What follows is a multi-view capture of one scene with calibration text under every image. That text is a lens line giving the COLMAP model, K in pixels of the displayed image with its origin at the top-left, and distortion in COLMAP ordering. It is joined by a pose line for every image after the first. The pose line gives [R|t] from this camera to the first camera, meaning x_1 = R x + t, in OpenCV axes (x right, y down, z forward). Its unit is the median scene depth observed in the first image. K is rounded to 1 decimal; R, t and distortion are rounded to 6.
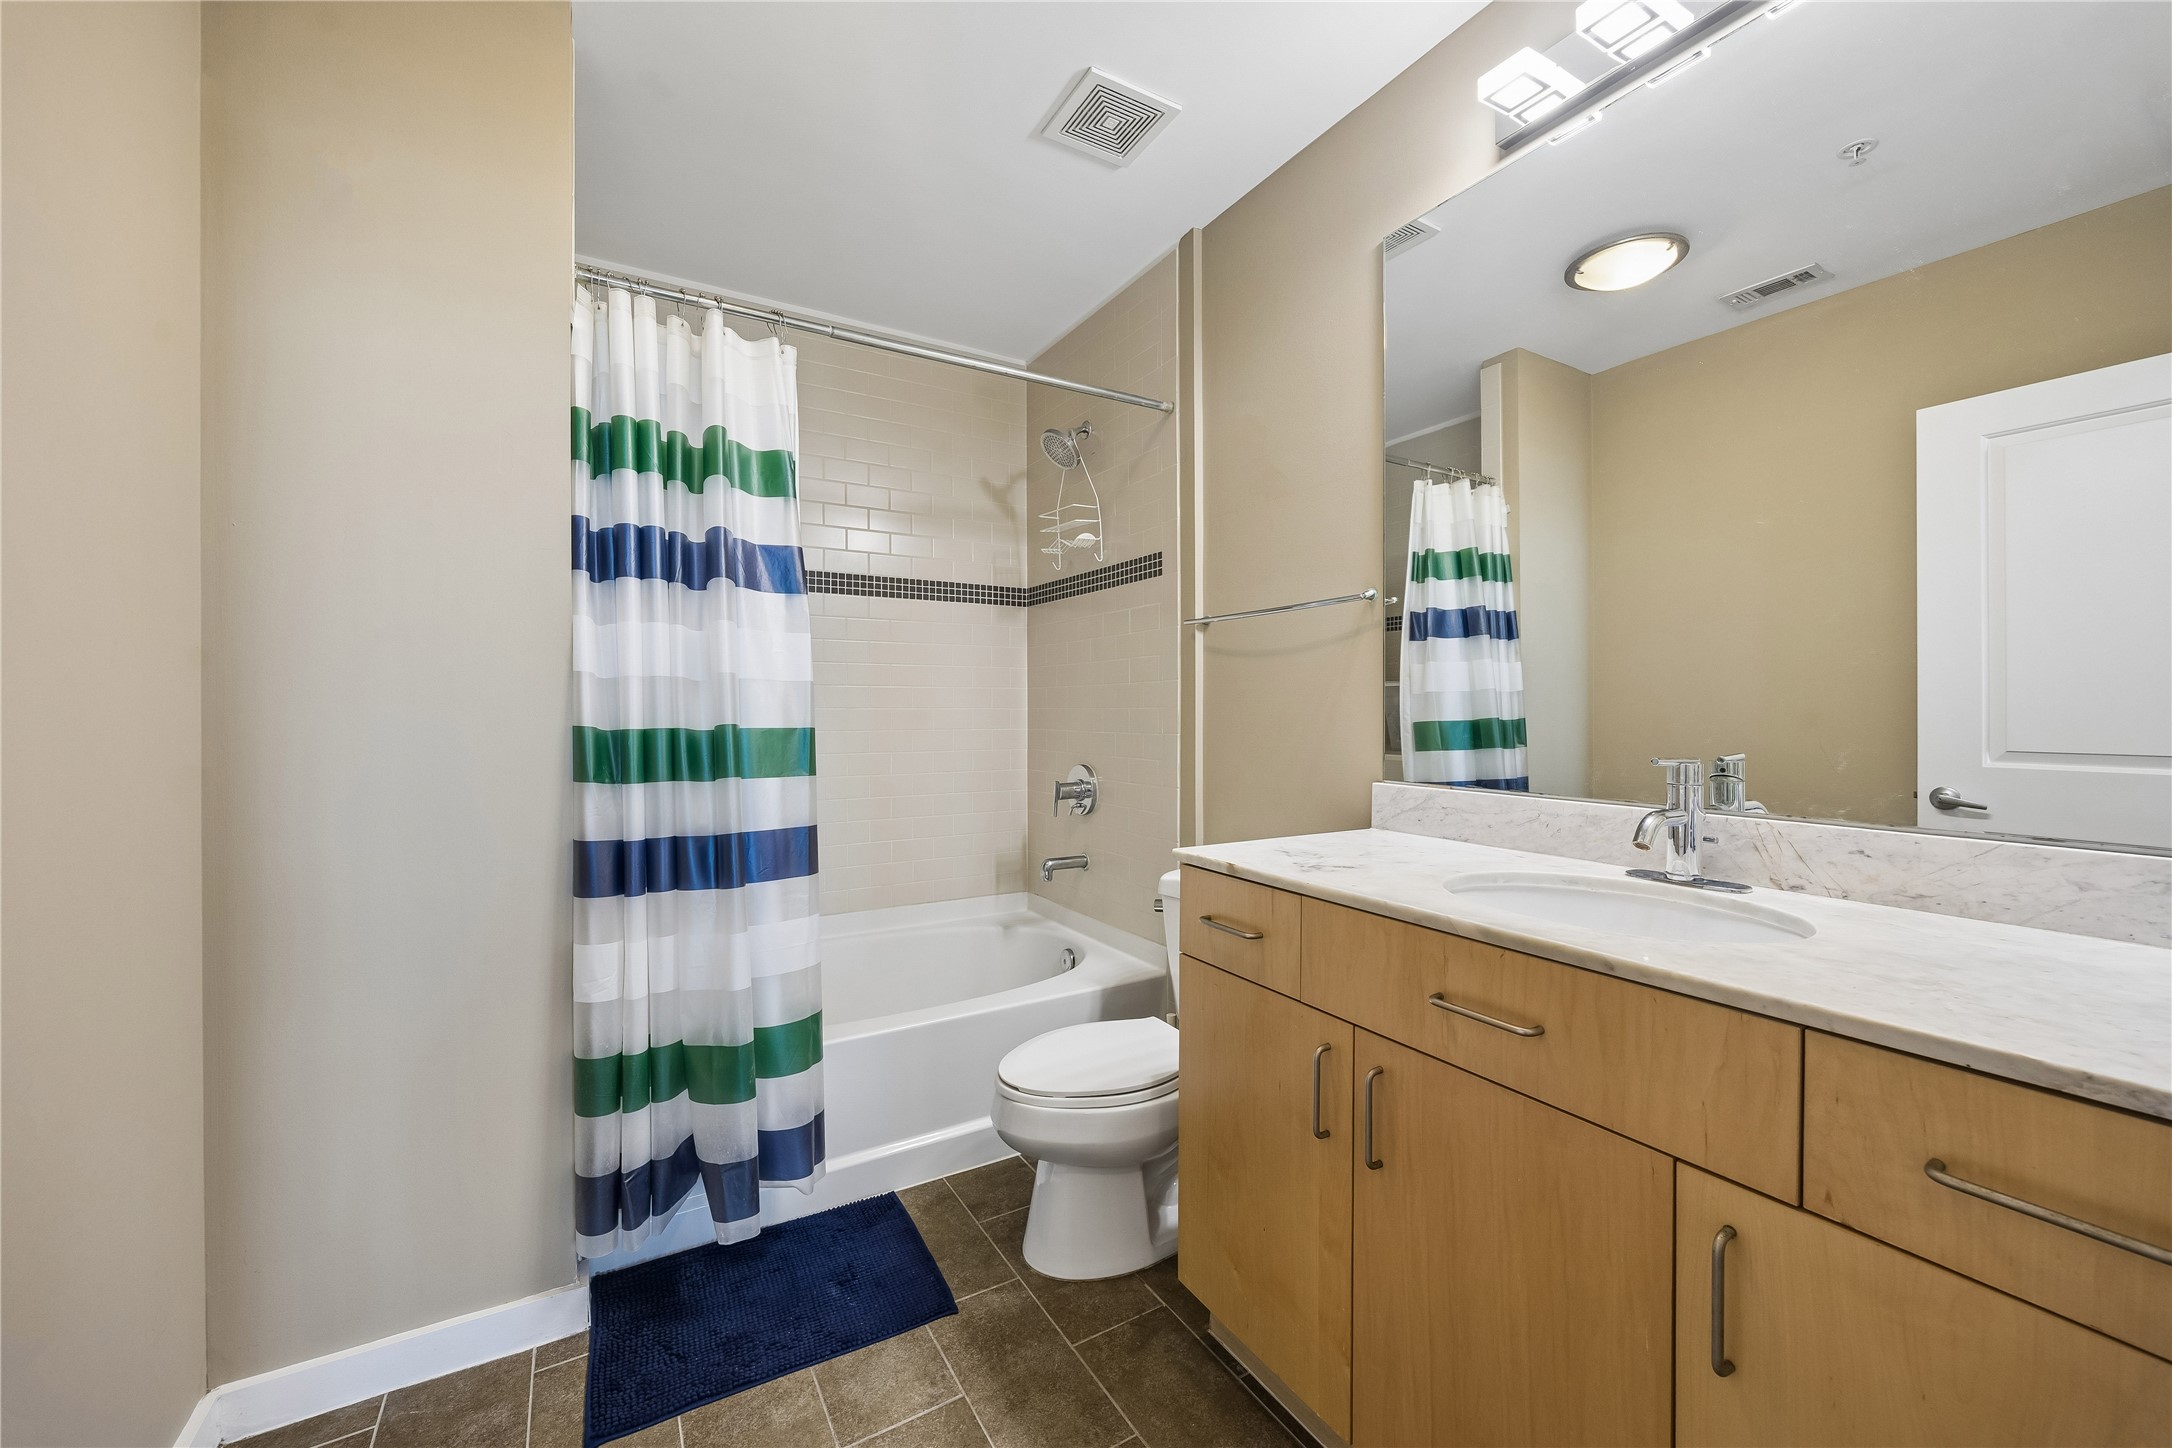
lens RADIAL K [[846.0, 0, 1077.9], [0, 846.0, 719.5], [0, 0, 1]] dist [-0.000280, 0.000298]
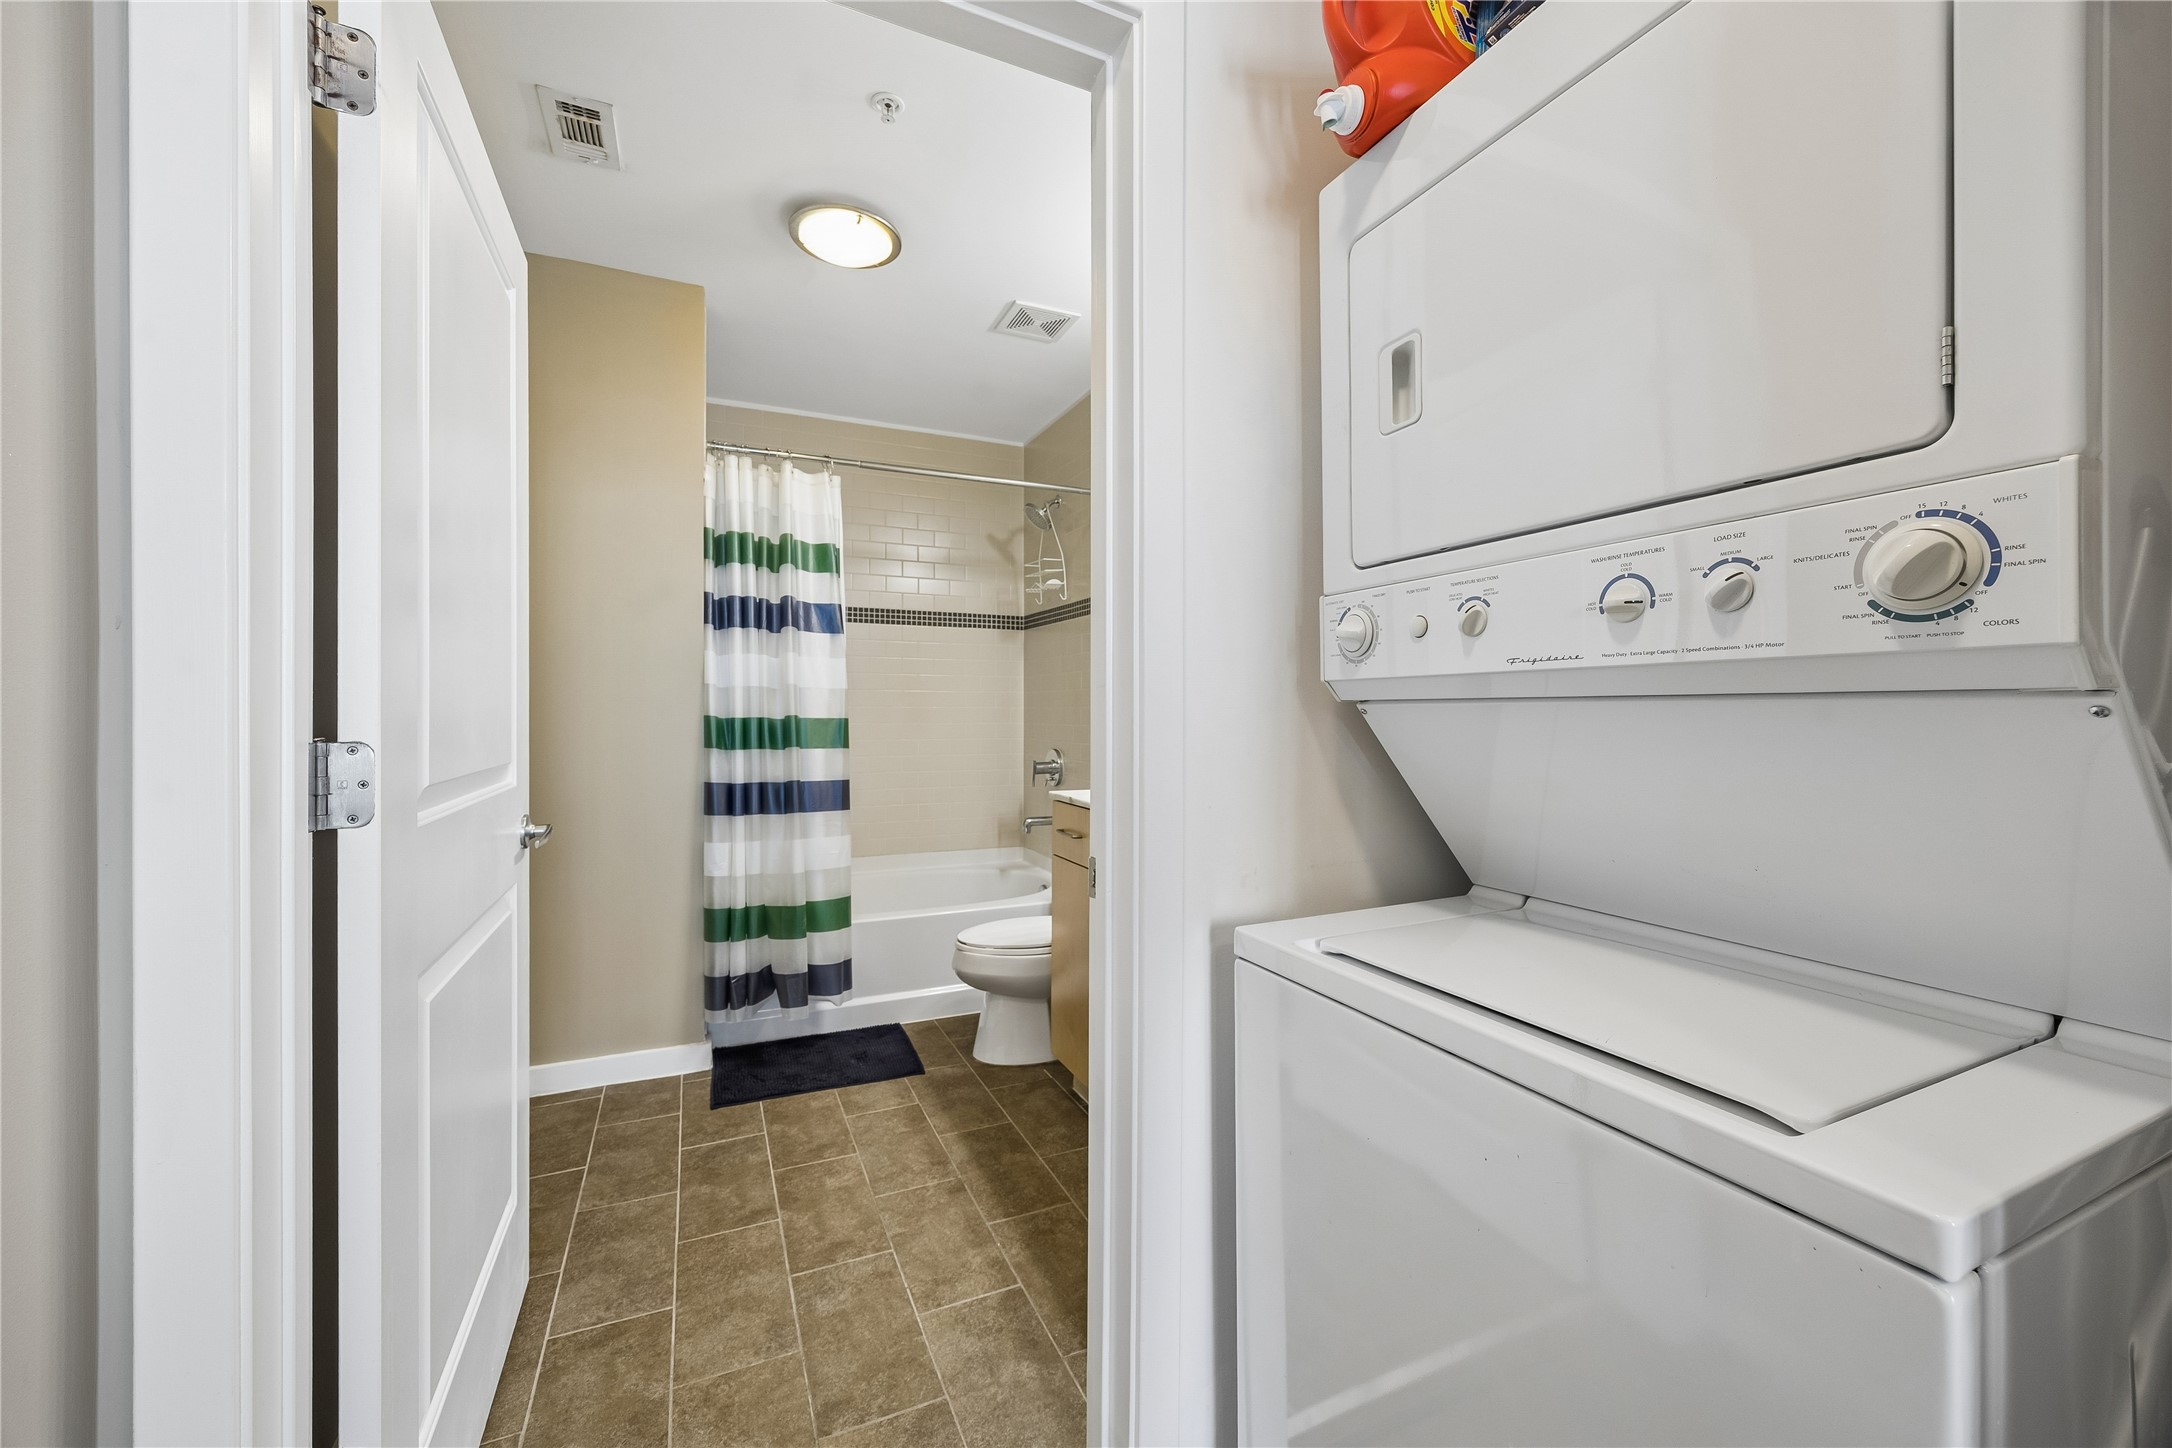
lens RADIAL K [[835.4, 0, 1070.7], [0, 835.4, 724.0], [0, 0, 1]] dist [-0.001752, -0.000321]
pose [[0.994483, 0.005951, -0.104729, 0.298465], [-0.005541, 0.999976, 0.004204, 0.012995], [0.104752, -0.003600, 0.994492, -0.566186]]
